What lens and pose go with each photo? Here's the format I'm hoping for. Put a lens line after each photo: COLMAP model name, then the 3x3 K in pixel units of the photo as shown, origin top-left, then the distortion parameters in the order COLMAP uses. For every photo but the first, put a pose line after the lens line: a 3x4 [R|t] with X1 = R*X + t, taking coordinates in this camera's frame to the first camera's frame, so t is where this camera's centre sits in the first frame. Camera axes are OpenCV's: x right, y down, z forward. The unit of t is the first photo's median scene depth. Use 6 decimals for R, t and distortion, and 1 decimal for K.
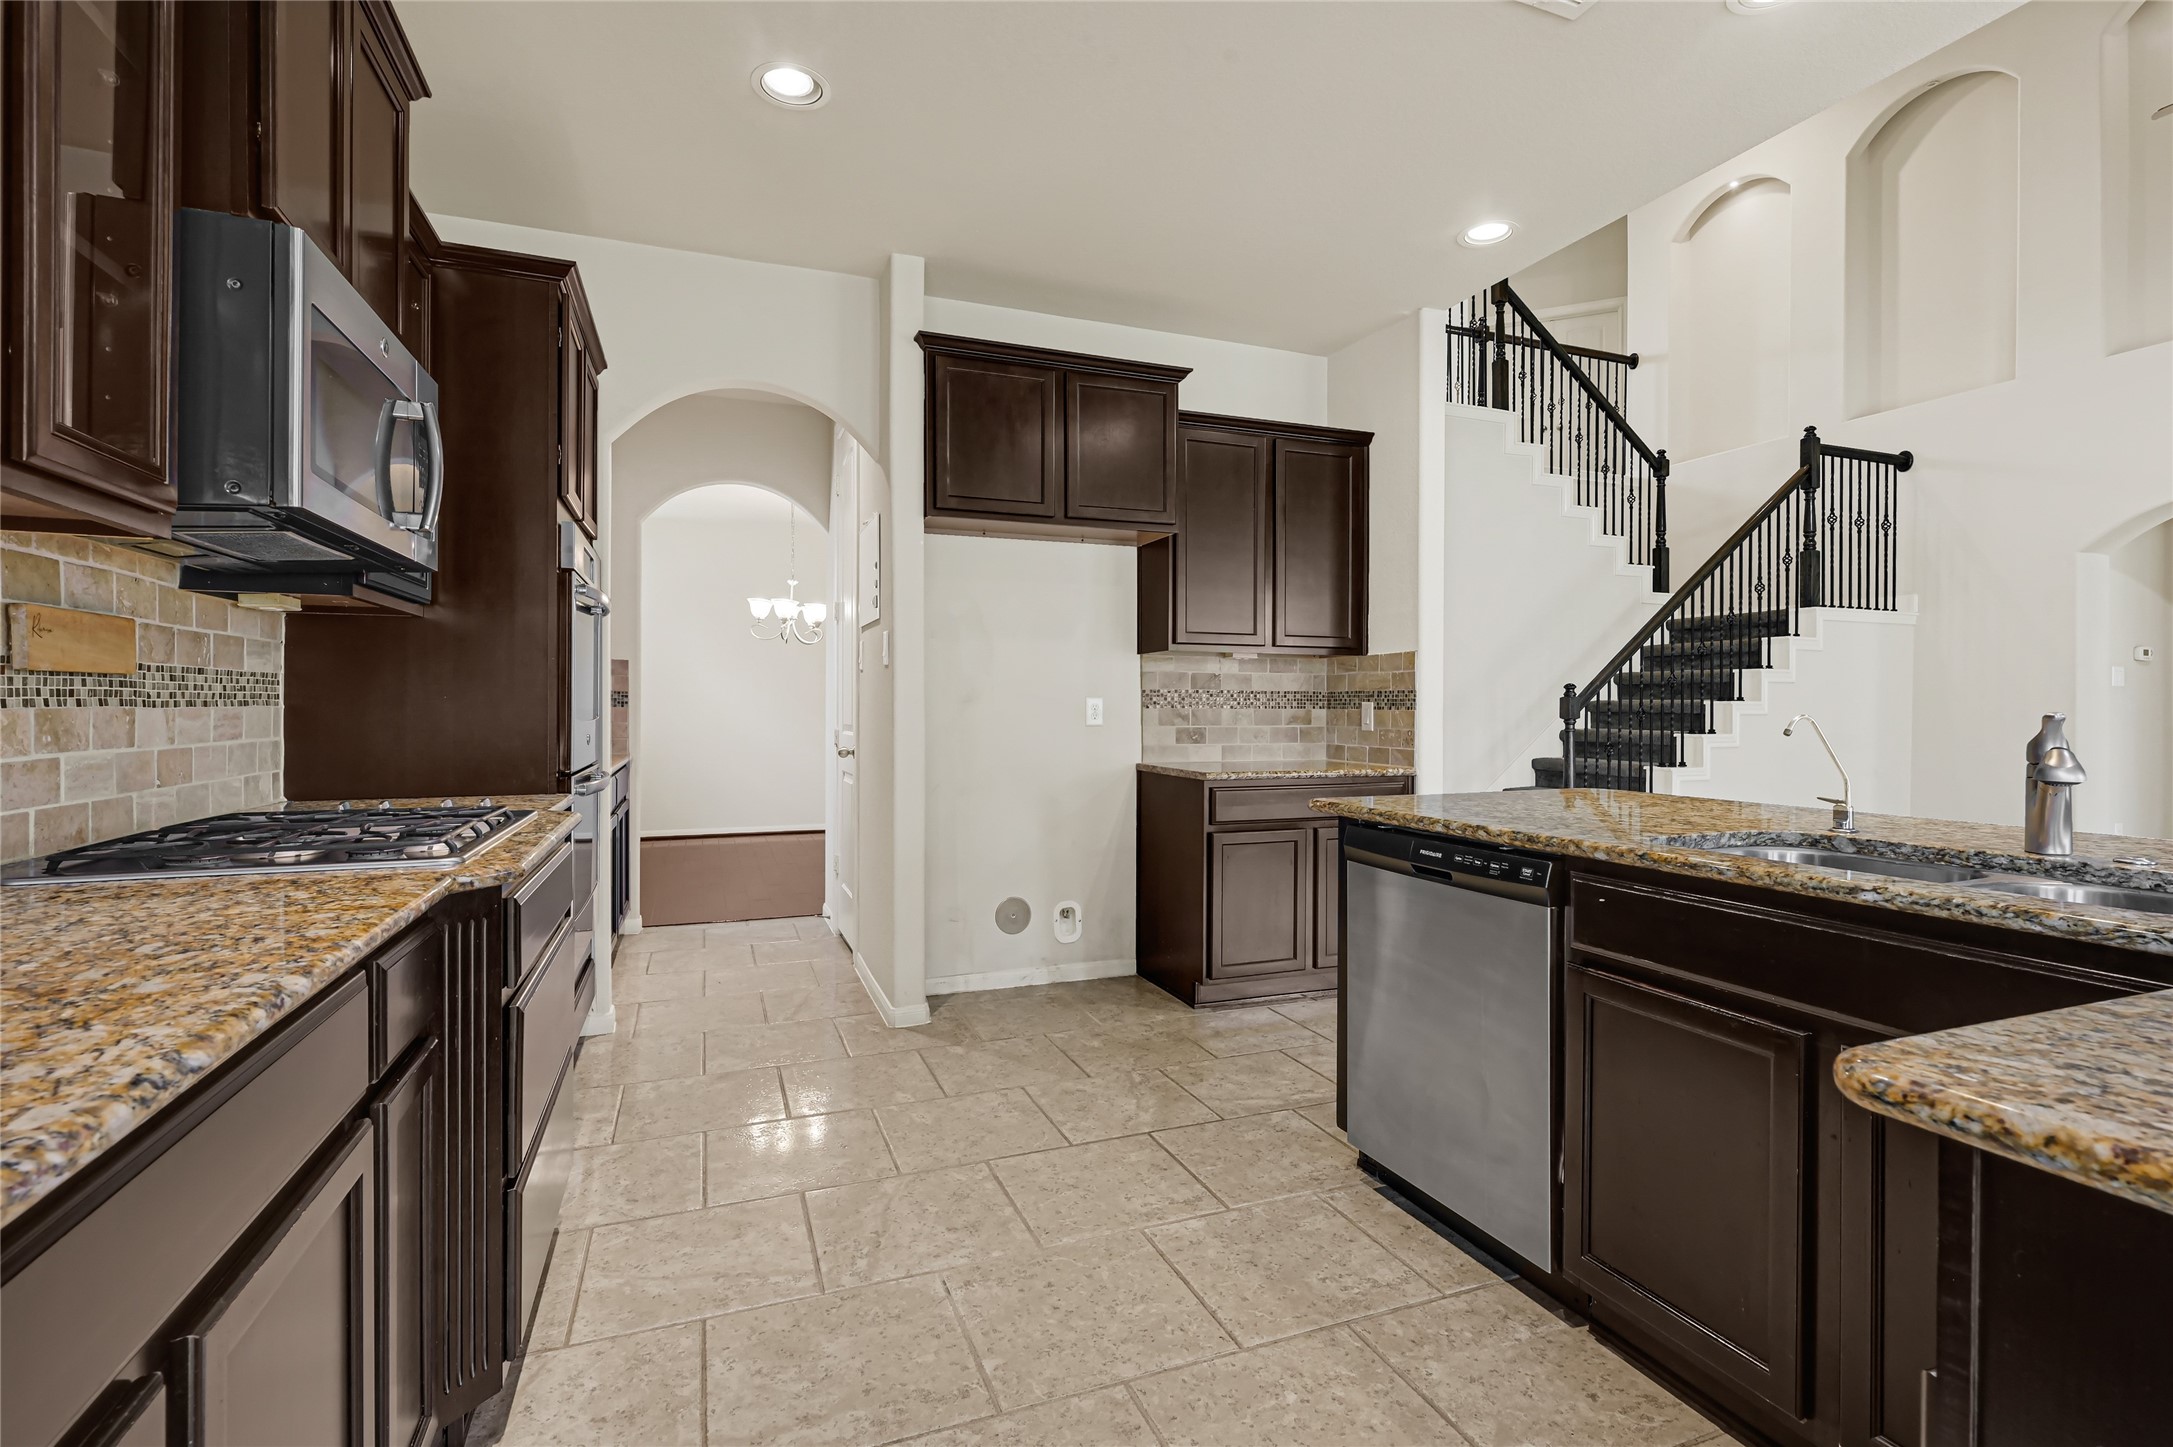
lens RADIAL K [[970.8, 0, 1076.9], [0, 970.8, 687.2], [0, 0, 1]] dist [0.003825, 0.000150]
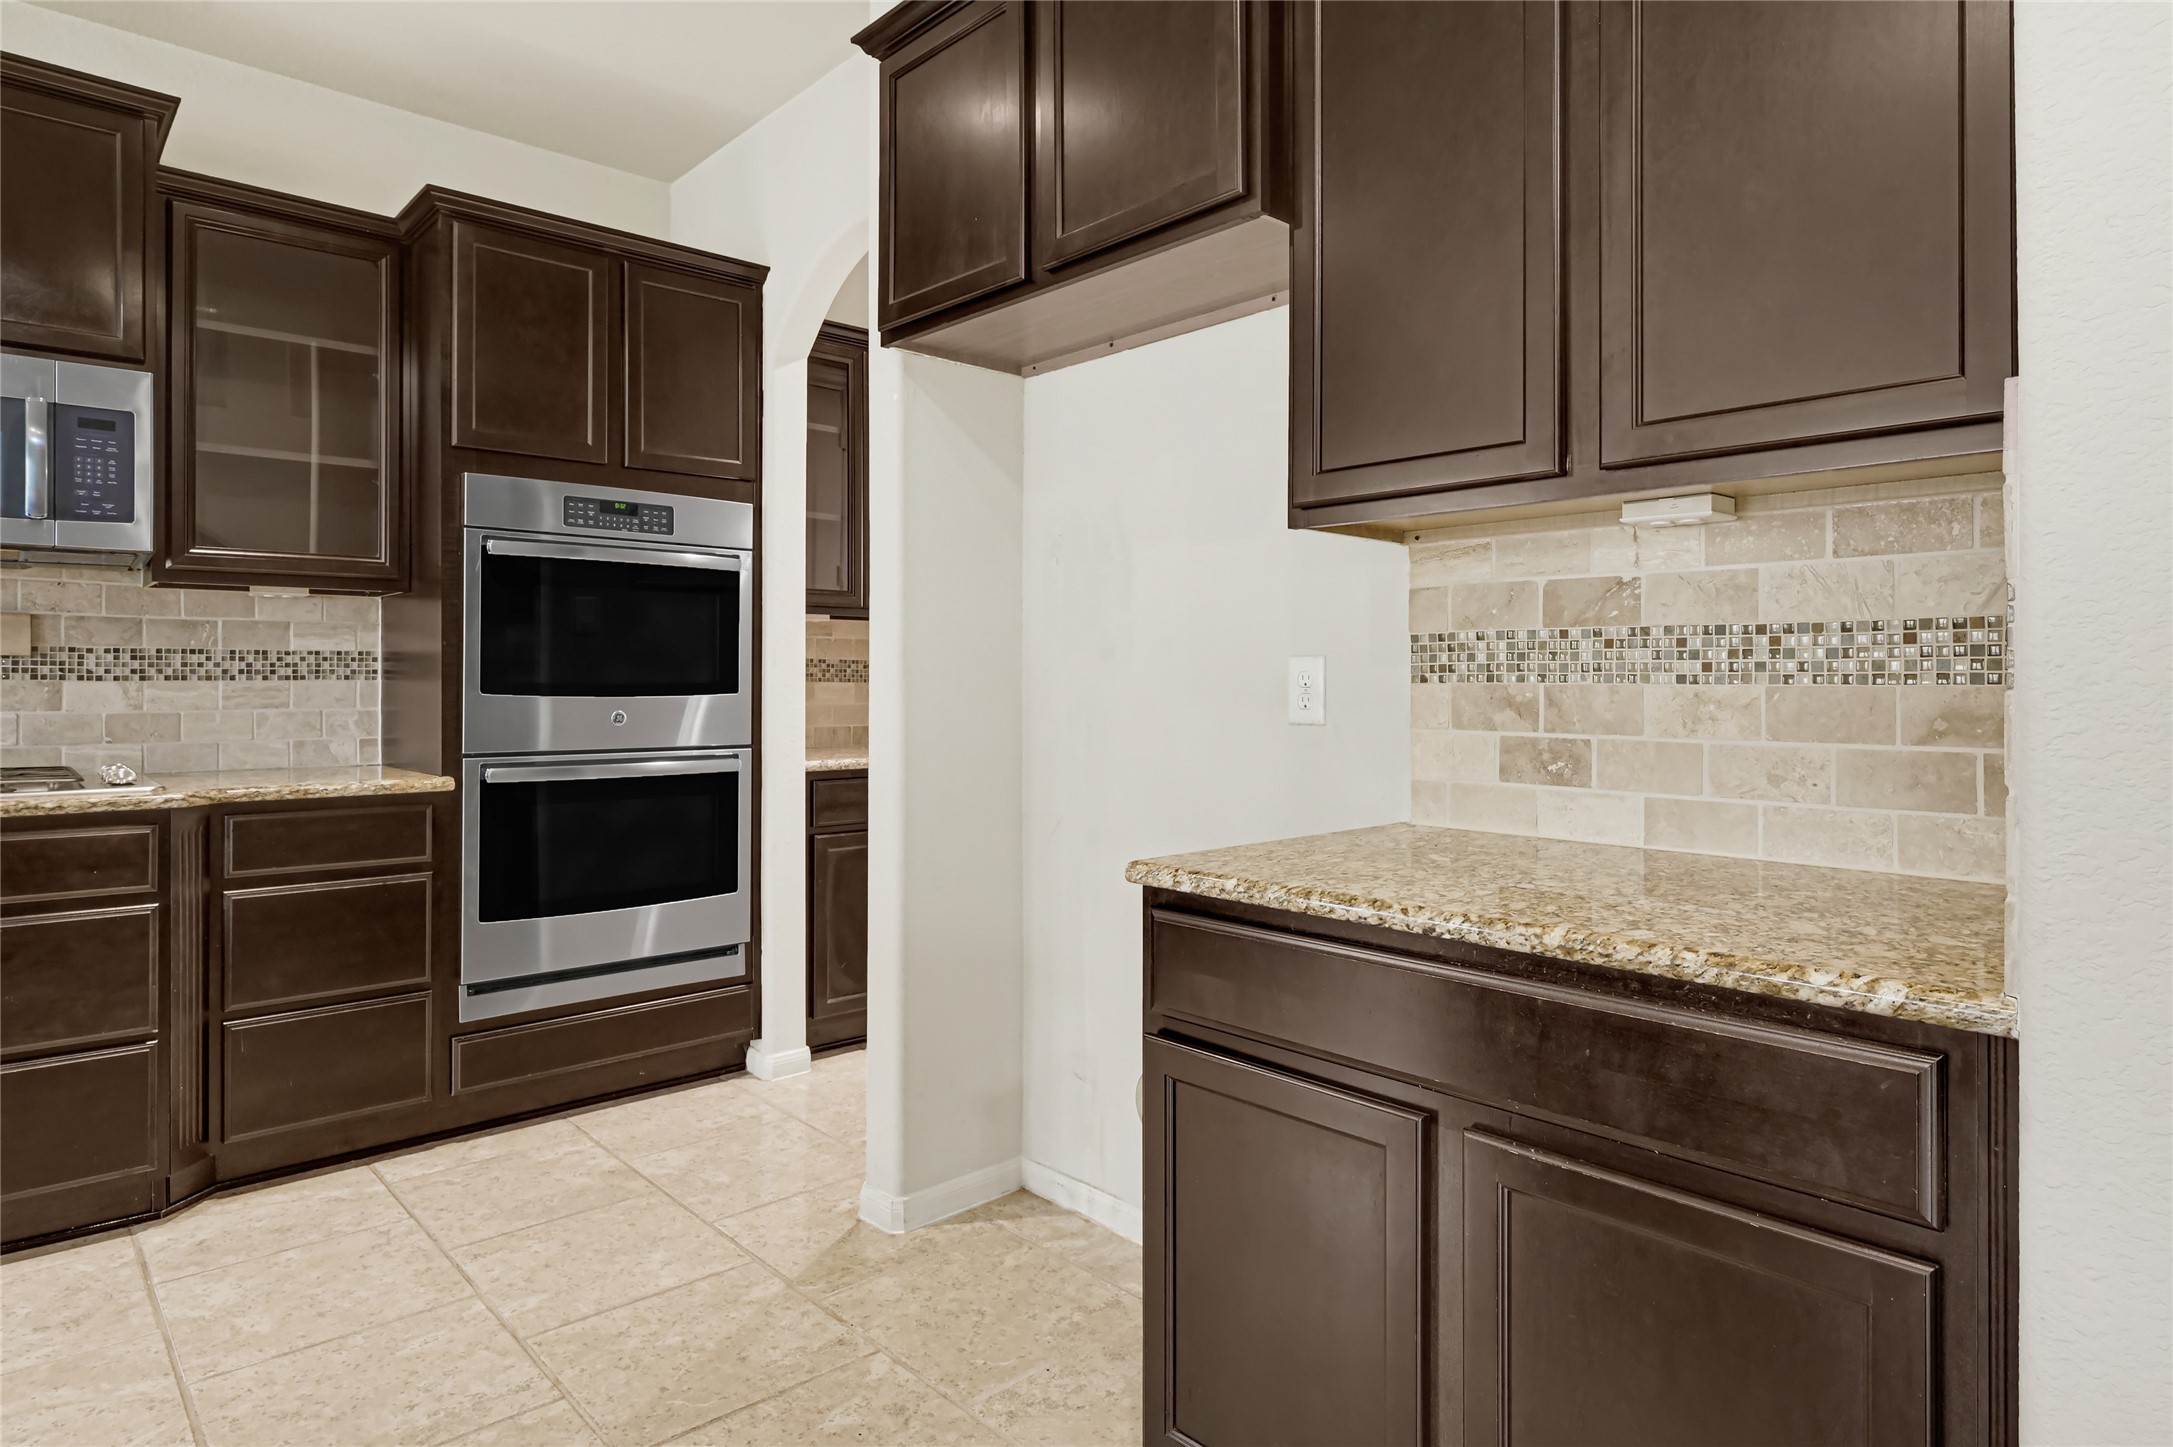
lens RADIAL K [[1209.0, 0, 1108.8], [0, 1209.0, 665.9], [0, 0, 1]] dist [0.003148, -0.000761]
pose [[0.396529, -0.013934, -0.917916, 0.642645], [0.018227, 0.999807, -0.007303, 0.022683], [0.917841, -0.013835, 0.396706, 0.970346]]
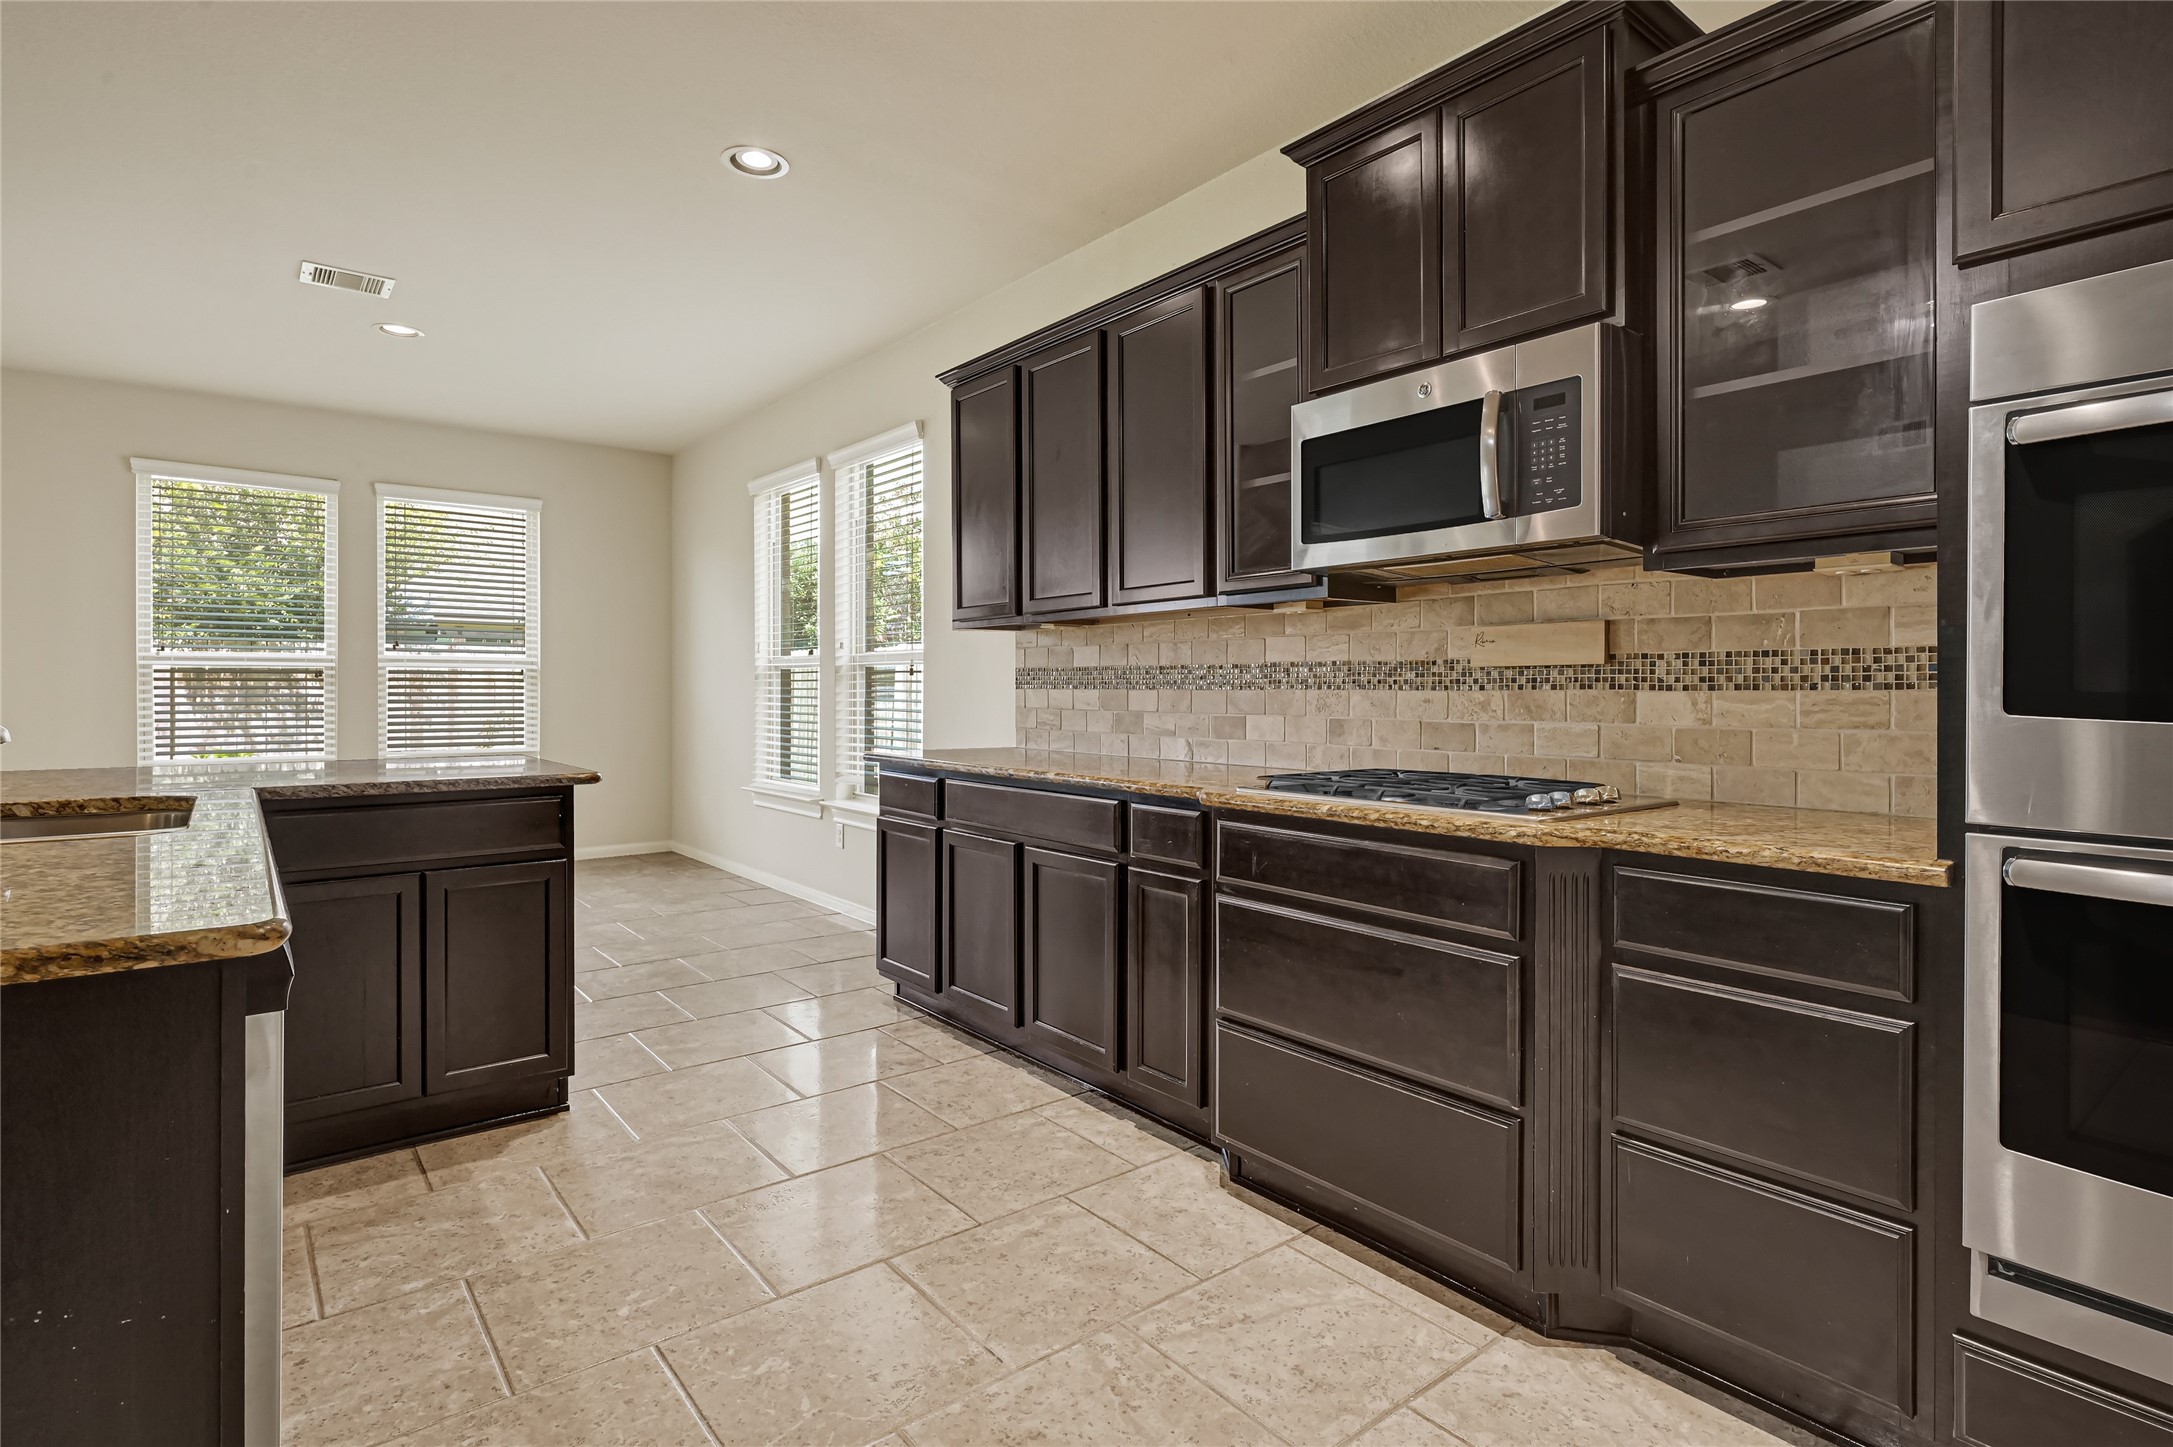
lens RADIAL K [[1076.0, 0, 1088.6], [0, 1076.0, 696.7], [0, 0, 1]] dist [0.004105, -0.000845]
pose [[-0.947632, -0.002260, -0.319357, 0.057881], [0.002598, 0.999887, -0.014786, 0.027244], [0.319354, -0.014842, -0.947519, 1.203783]]
